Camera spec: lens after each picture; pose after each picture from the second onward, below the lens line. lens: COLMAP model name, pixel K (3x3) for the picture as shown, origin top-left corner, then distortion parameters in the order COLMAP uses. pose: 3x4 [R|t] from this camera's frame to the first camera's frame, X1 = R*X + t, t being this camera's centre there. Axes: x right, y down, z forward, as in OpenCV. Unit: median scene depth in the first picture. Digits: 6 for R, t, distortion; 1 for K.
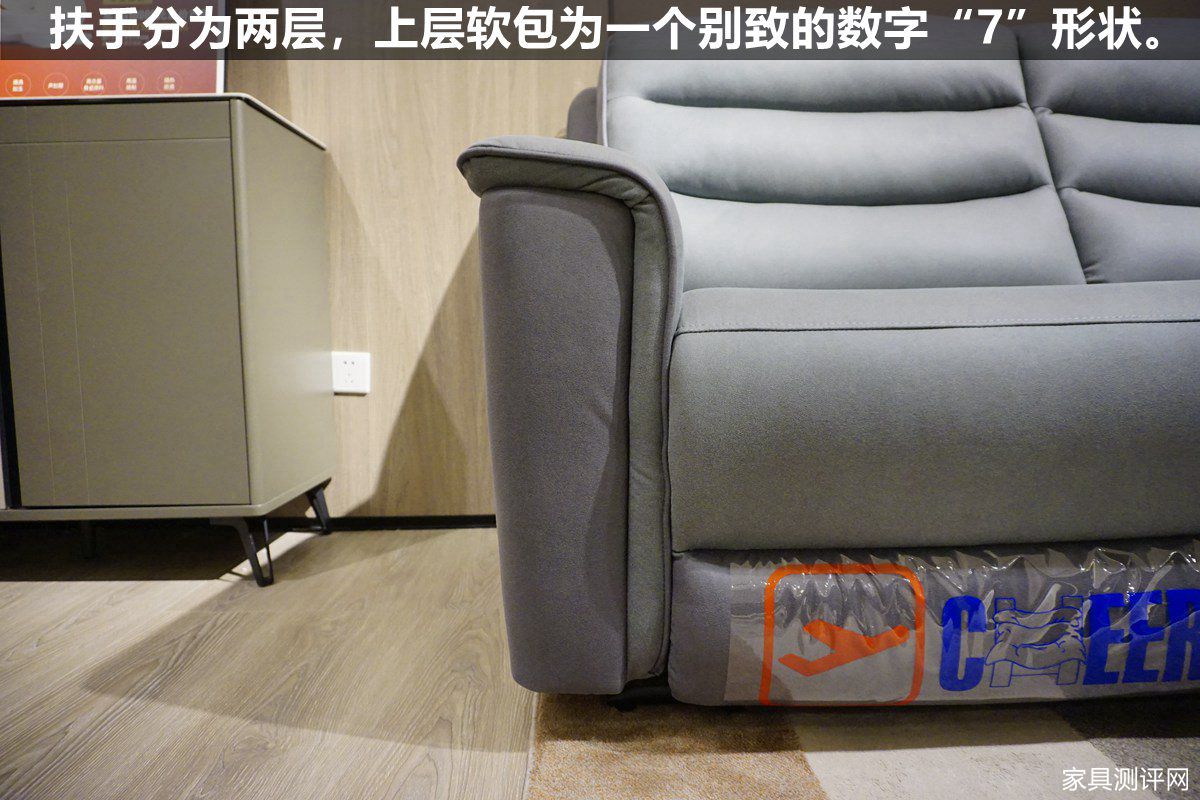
lens RADIAL K [[796.8, 0, 600.0], [0, 796.8, 400.0], [0, 0, 1]] dist [-0.048282, -0.000606]
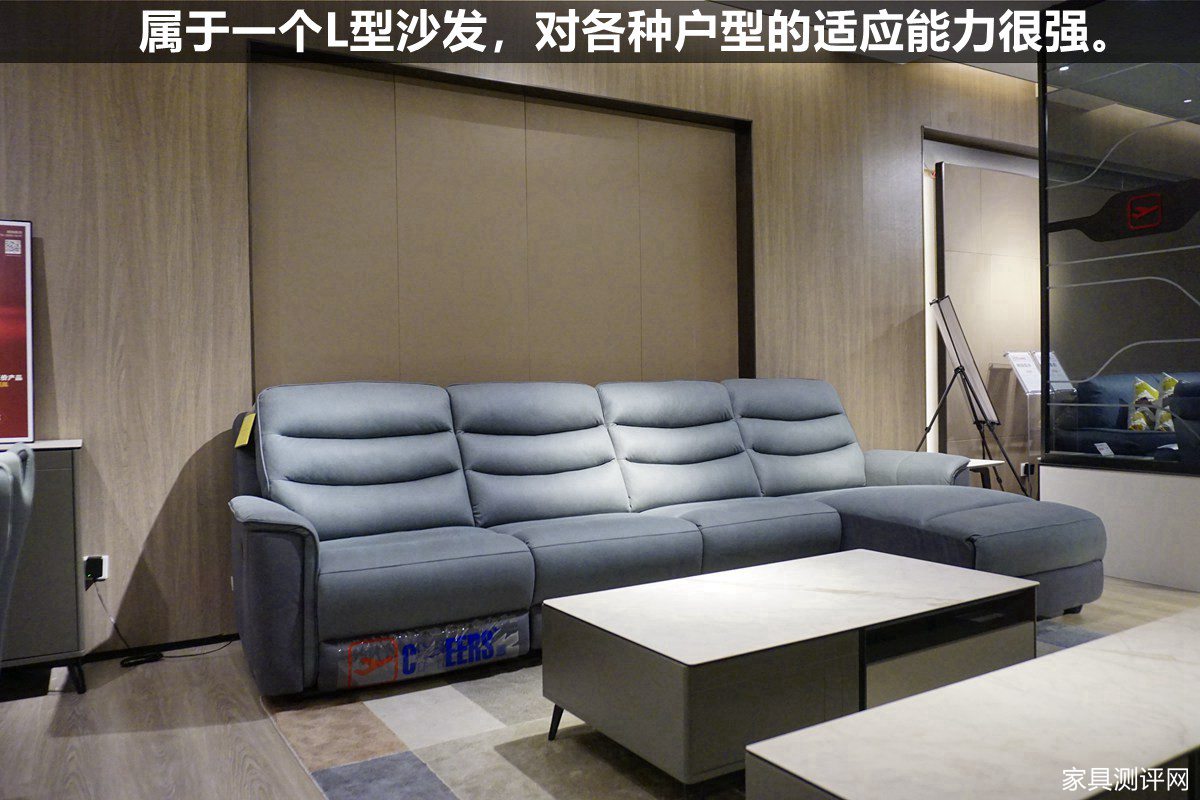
lens RADIAL K [[891.8, 0, 600.0], [0, 891.8, 400.0], [0, 0, 1]] dist [-0.032243, -0.000344]
pose [[0.867901, -0.003904, 0.496723, -0.664615], [0.043733, 0.996687, -0.068580, -0.465033], [-0.494809, 0.081244, 0.865196, -2.604235]]
